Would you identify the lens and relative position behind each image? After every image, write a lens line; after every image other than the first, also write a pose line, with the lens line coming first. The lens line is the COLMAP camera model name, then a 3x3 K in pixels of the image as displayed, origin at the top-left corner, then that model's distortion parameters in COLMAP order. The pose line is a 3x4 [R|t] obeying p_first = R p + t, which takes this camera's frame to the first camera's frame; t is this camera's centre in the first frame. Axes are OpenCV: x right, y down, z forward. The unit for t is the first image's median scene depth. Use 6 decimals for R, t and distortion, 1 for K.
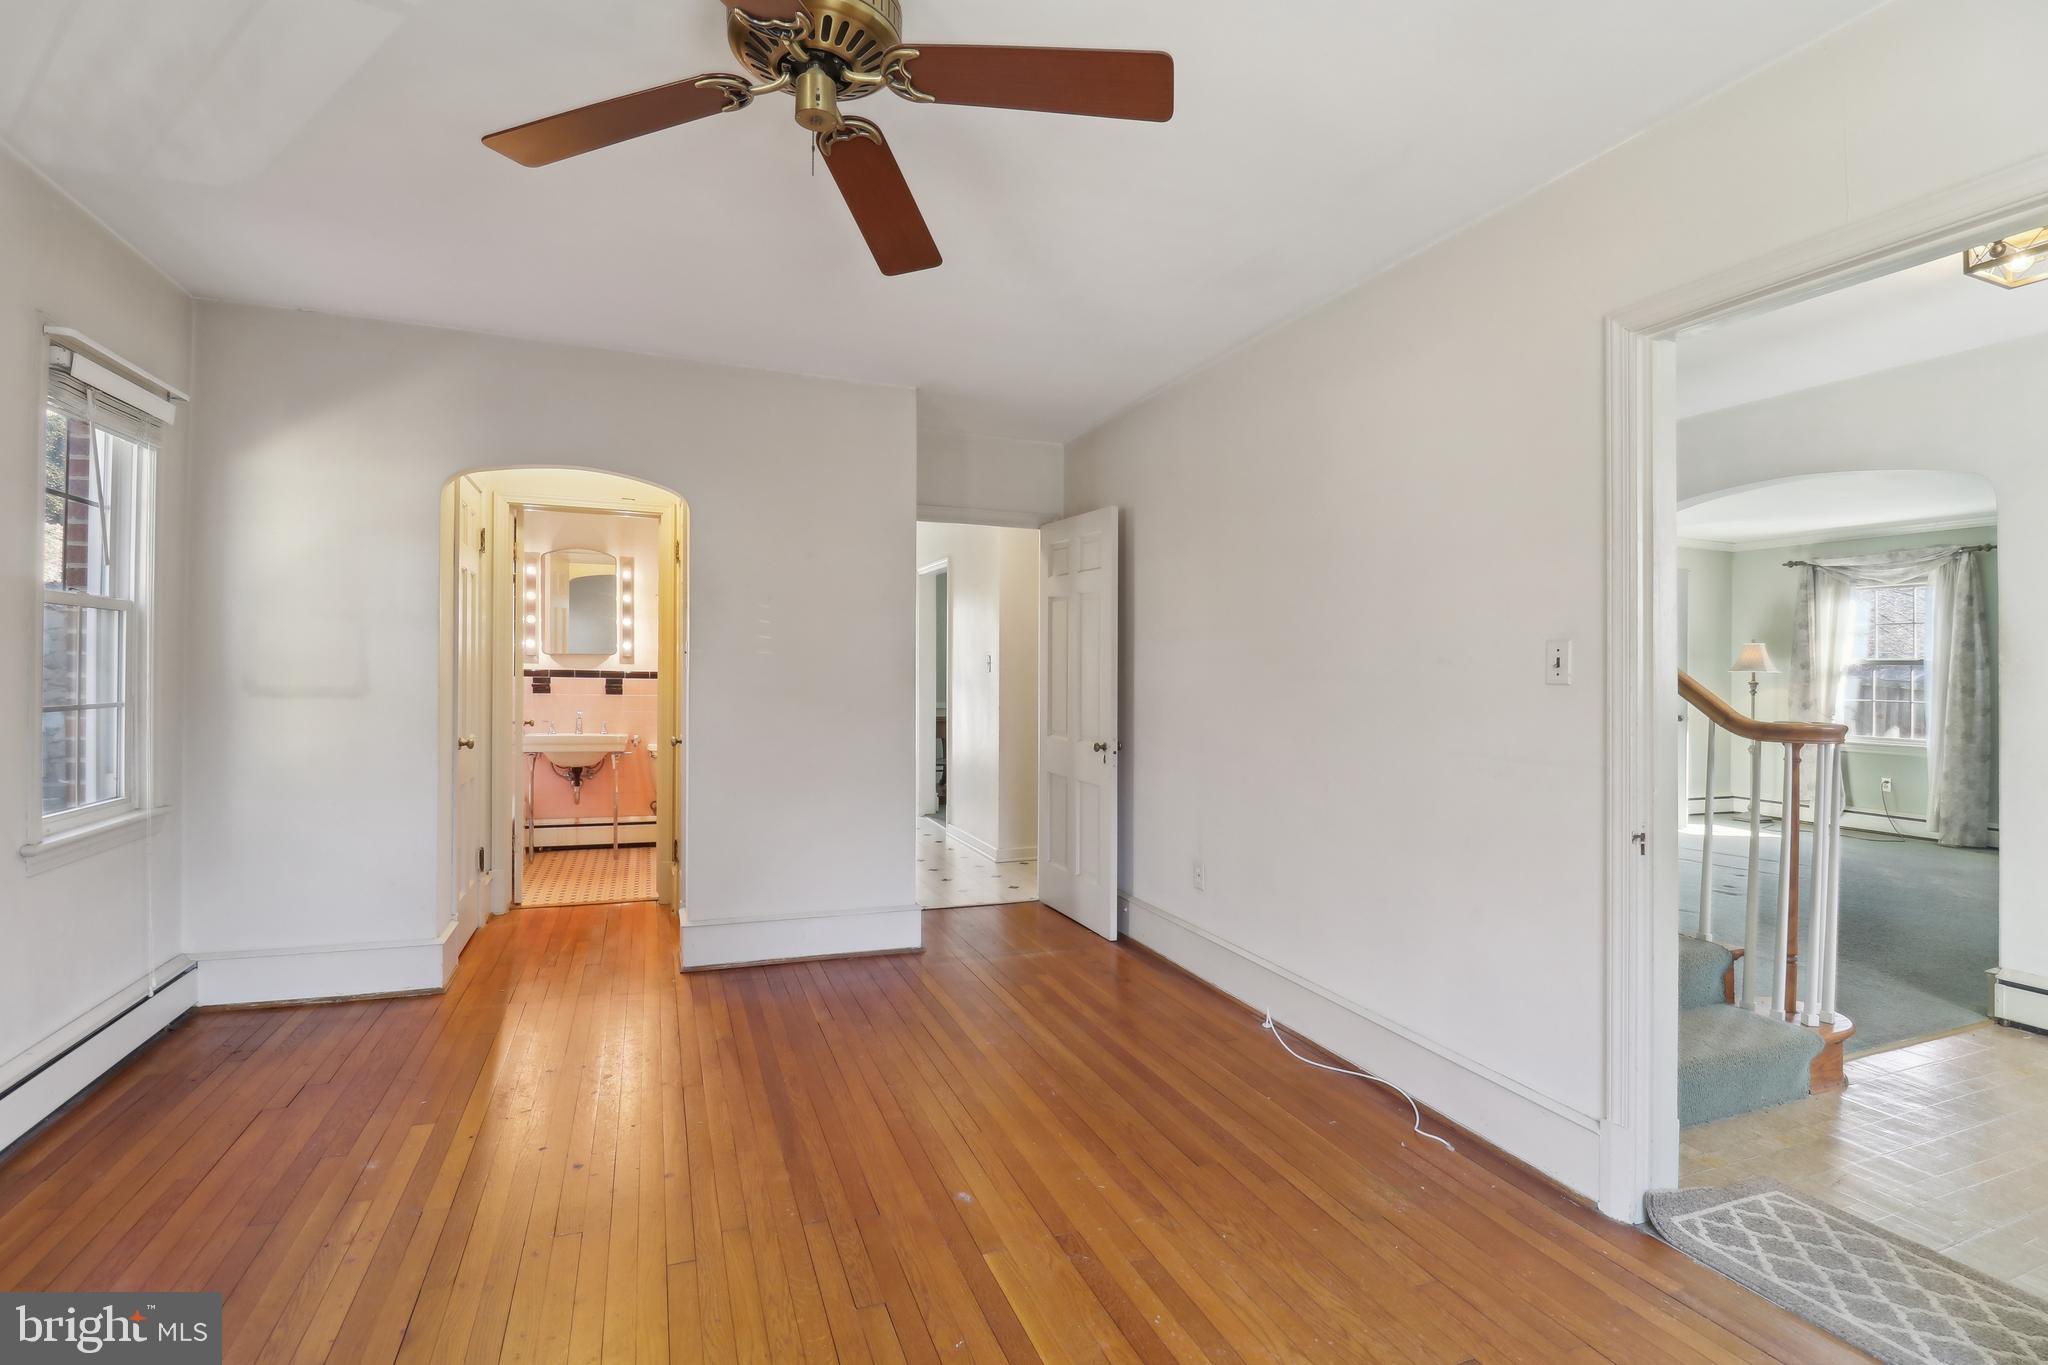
lens RADIAL K [[960.4, 0, 1035.6], [0, 960.4, 663.7], [0, 0, 1]] dist [-0.002378, -0.008612]
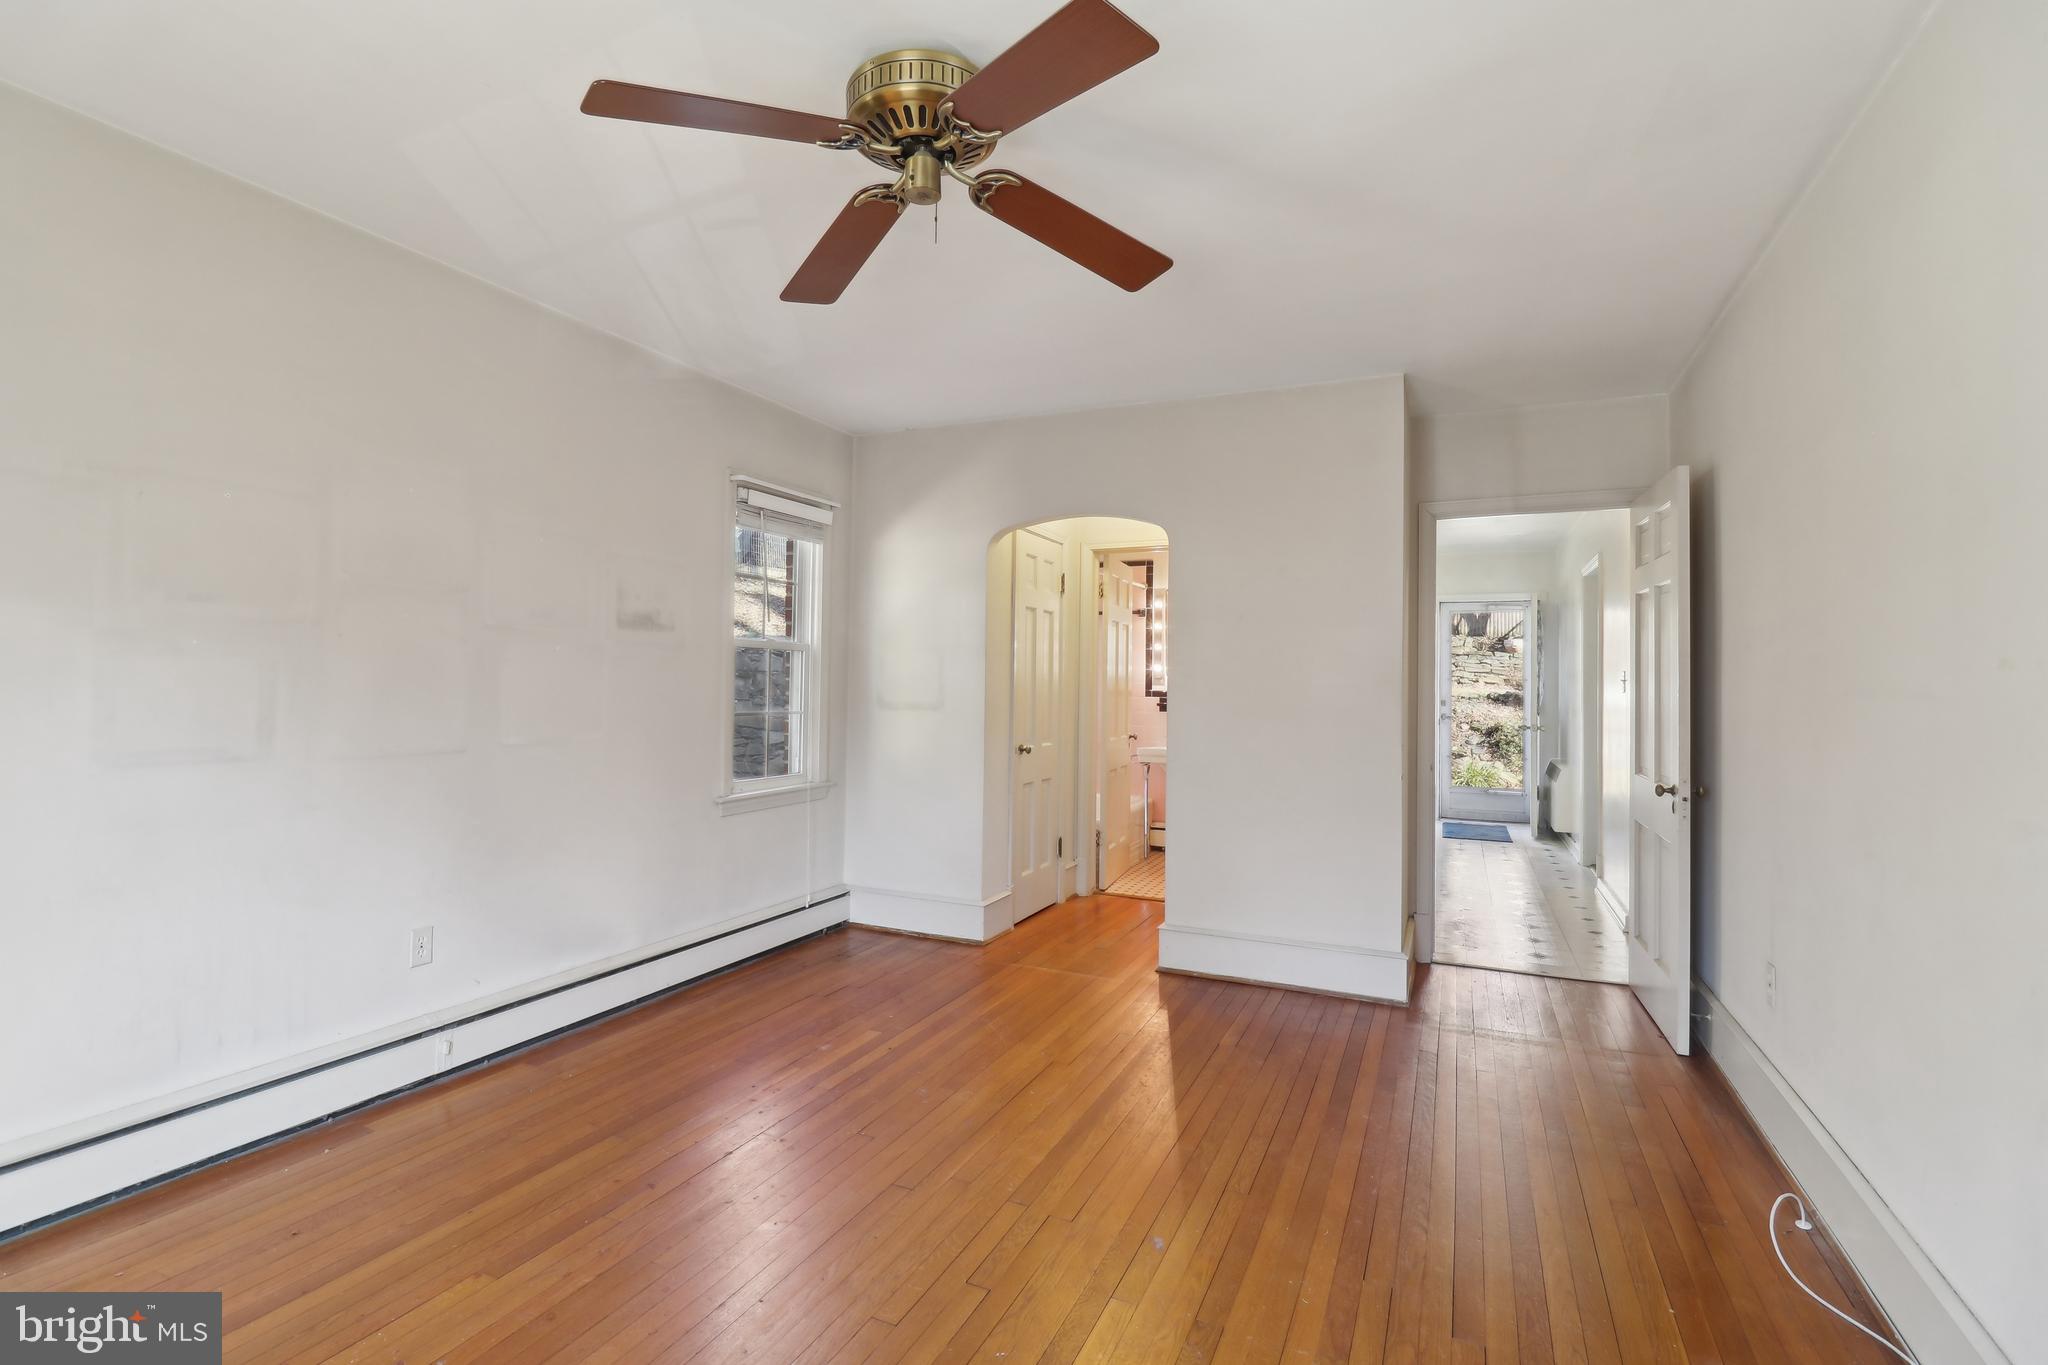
lens RADIAL K [[960.4, 0, 1022.9], [0, 960.4, 673.3], [0, 0, 1]] dist [-0.002378, -0.008612]
pose [[0.692882, -0.015732, -0.720880, 0.348705], [0.004915, 0.999842, -0.017095, 0.007284], [0.721035, 0.008302, 0.692849, 0.162898]]
